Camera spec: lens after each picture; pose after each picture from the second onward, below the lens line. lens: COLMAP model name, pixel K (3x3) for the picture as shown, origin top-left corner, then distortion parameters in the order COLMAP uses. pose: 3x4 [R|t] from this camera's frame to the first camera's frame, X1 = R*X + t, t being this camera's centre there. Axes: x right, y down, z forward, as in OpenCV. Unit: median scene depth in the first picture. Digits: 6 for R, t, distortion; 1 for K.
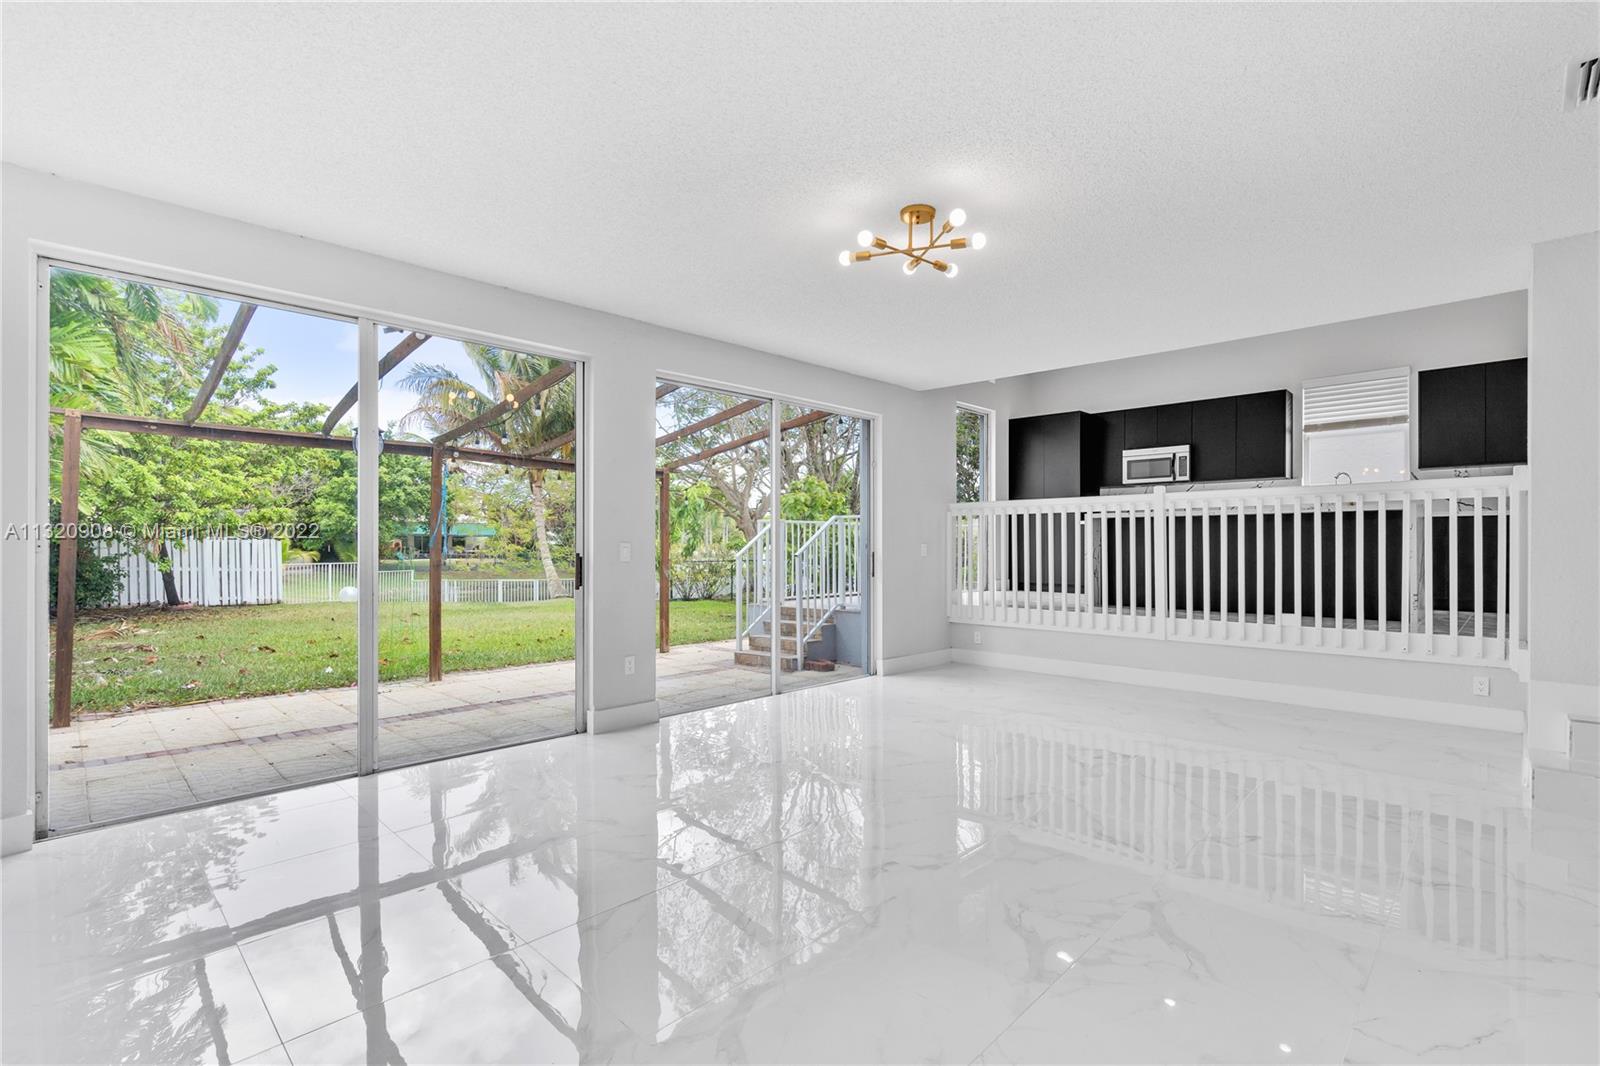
lens RADIAL K [[729.0, 0, 803.1], [0, 729.0, 541.4], [0, 0, 1]] dist [-0.001452, -0.000185]
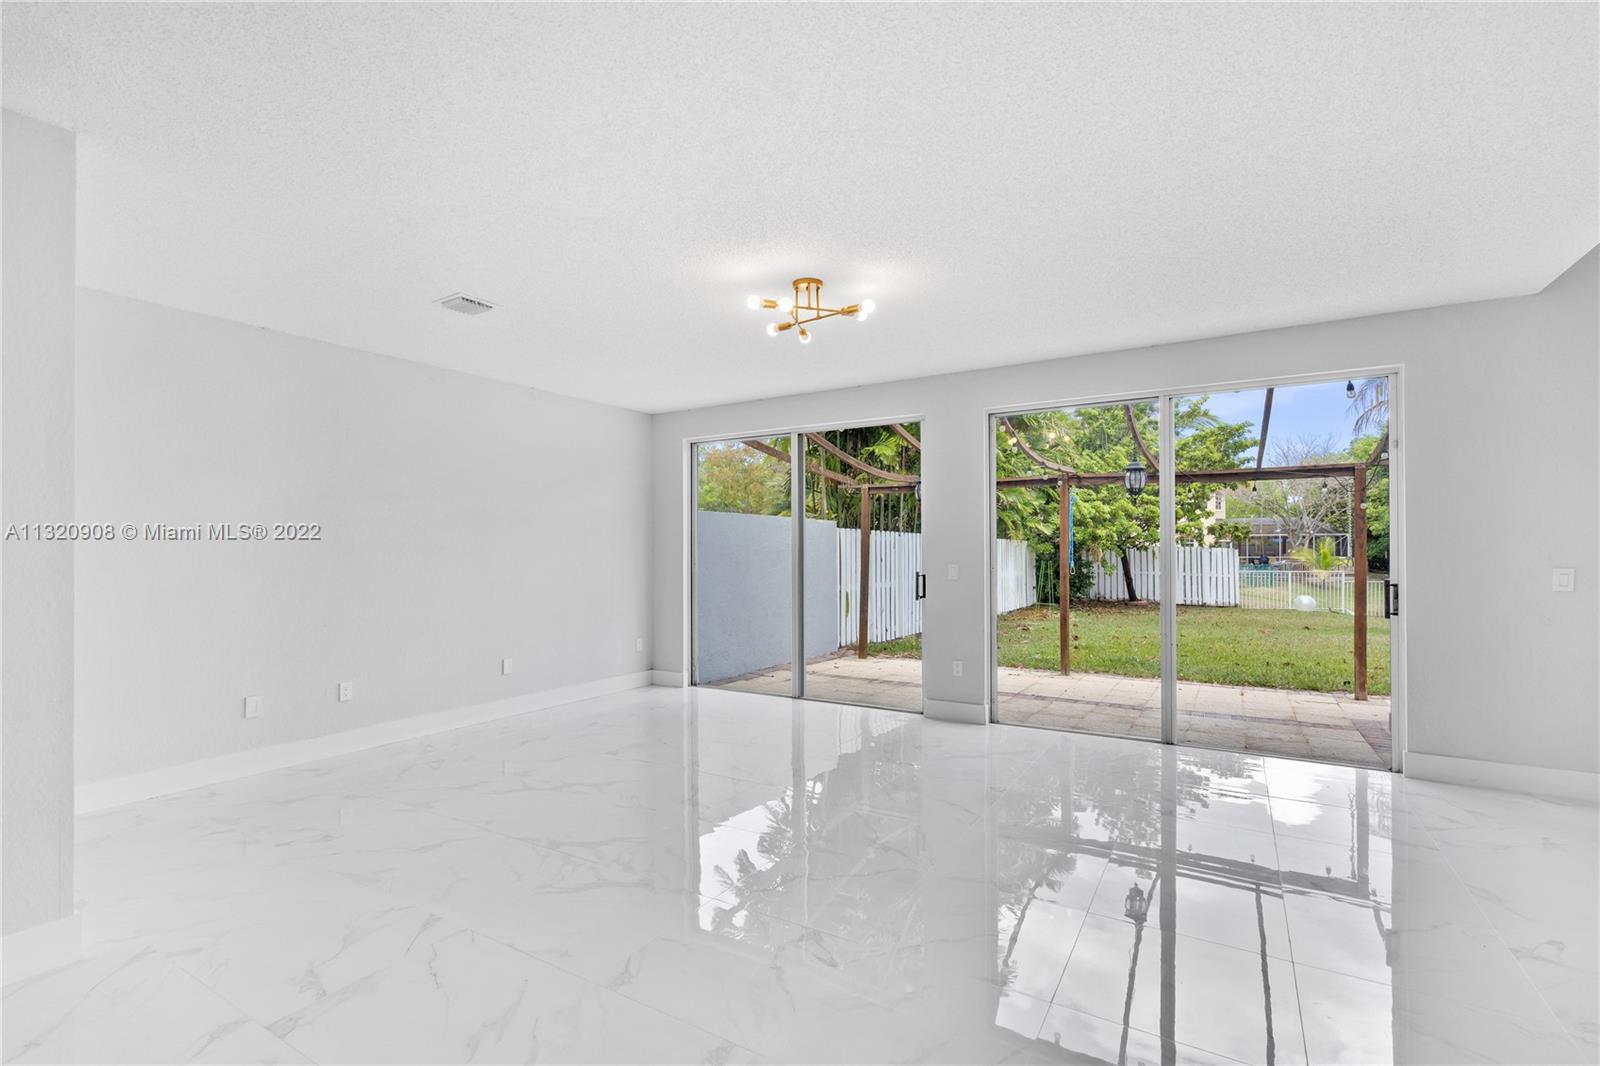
lens RADIAL K [[729.0, 0, 803.1], [0, 729.0, 541.4], [0, 0, 1]] dist [-0.001452, -0.000185]
pose [[0.231229, -0.012372, -0.972821, 0.246548], [0.006720, 0.999916, -0.011119, -0.006952], [0.972876, -0.003966, 0.231292, 0.140746]]
